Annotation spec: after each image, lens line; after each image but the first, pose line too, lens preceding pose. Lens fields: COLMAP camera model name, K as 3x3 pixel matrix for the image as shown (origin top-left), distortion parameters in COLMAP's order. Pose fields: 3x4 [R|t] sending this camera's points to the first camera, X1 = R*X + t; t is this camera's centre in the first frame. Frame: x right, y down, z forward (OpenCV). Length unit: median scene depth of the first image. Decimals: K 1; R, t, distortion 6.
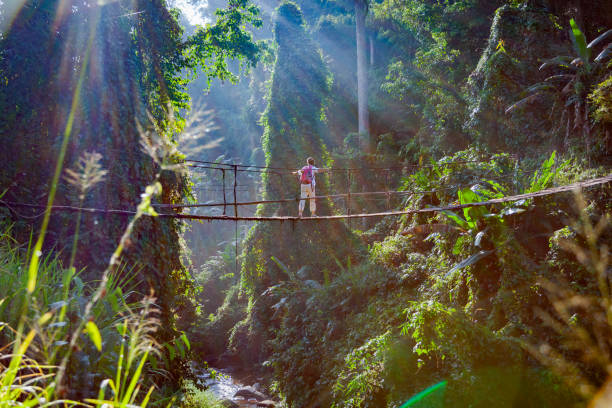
lens RADIAL K [[771.8, 0, 304.3], [0, 771.8, 189.9], [0, 0, 1]] dist [0.008343, 0.014761]
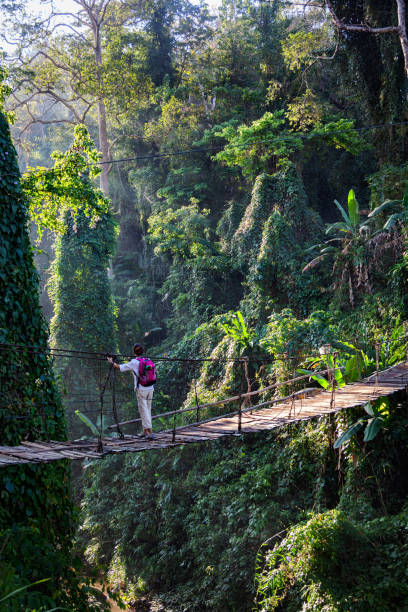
lens RADIAL K [[591.7, 0, 201.7], [0, 591.7, 307.2], [0, 0, 1]] dist [0.000920, 0.007281]
pose [[0.933056, 0.001077, 0.359728, -0.178885], [0.001242, 0.999980, -0.006215, -0.043795], [-0.359728, 0.006245, 0.933036, 0.268485]]
